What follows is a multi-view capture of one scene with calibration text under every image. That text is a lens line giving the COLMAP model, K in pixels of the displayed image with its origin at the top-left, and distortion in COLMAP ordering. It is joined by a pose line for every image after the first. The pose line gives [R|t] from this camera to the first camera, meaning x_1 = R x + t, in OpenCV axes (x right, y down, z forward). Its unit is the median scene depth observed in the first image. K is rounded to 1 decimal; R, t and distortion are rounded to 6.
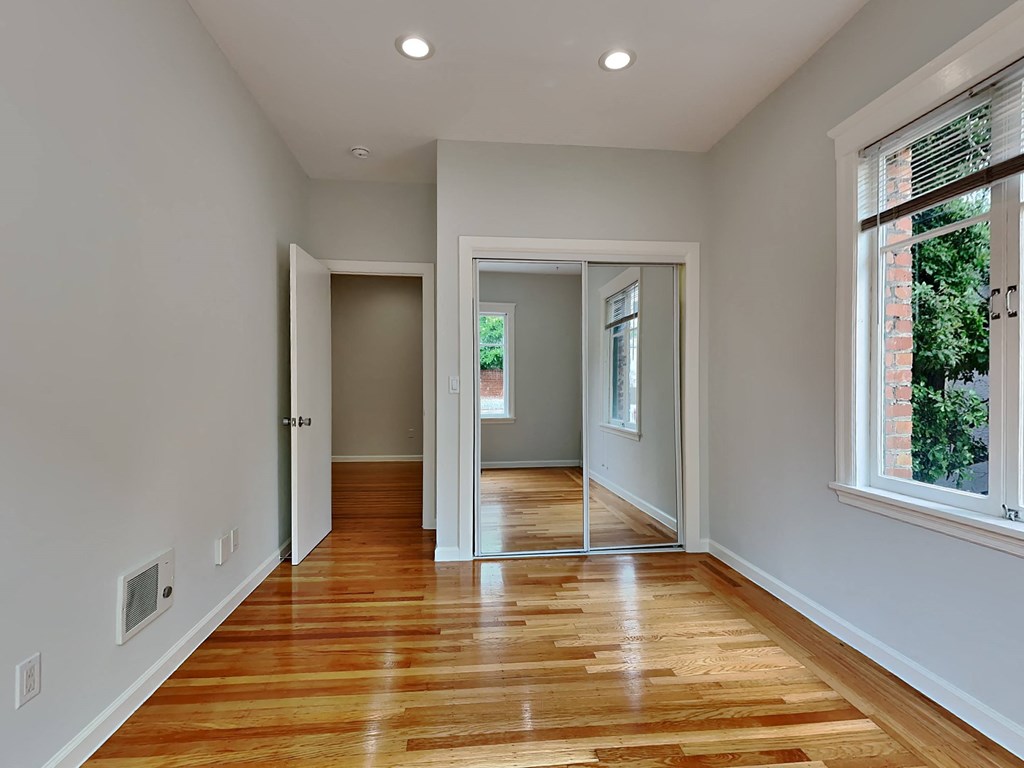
lens RADIAL K [[496.7, 0, 511.7], [0, 496.7, 391.6], [0, 0, 1]] dist [-0.001158, -0.000352]
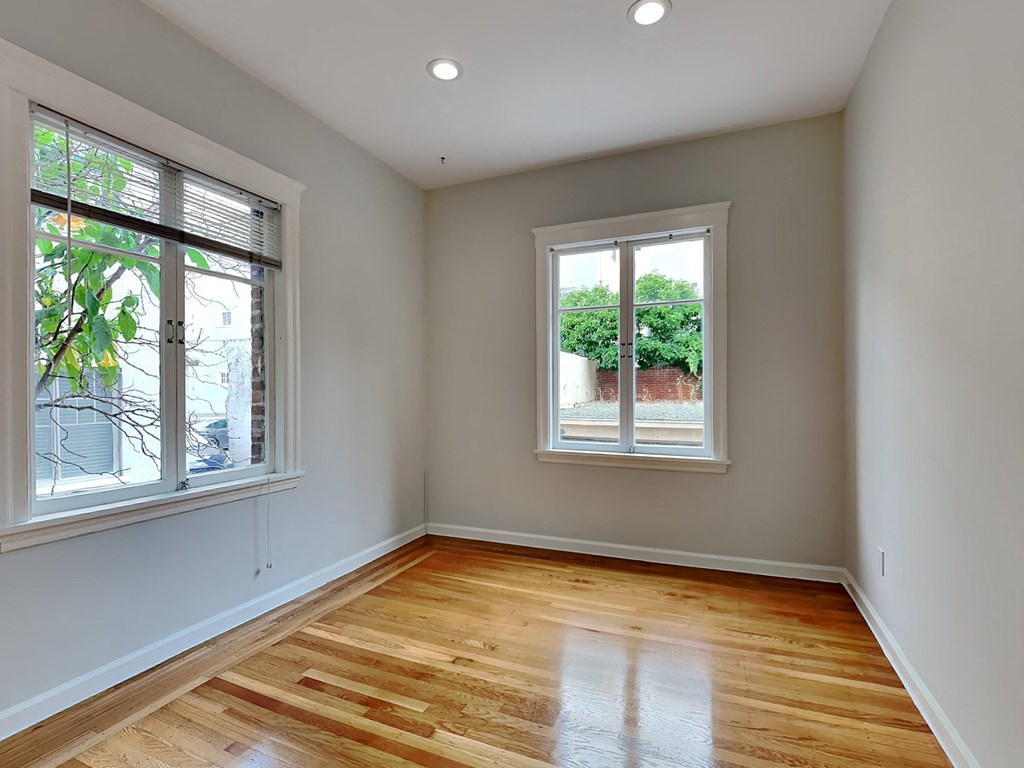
lens RADIAL K [[496.7, 0, 511.7], [0, 496.7, 391.6], [0, 0, 1]] dist [-0.001158, -0.000352]
pose [[-0.879470, 0.003625, 0.475940, -0.450071], [0.009732, 0.999899, 0.010368, -0.018614], [-0.475855, 0.013750, -0.879416, 1.673731]]
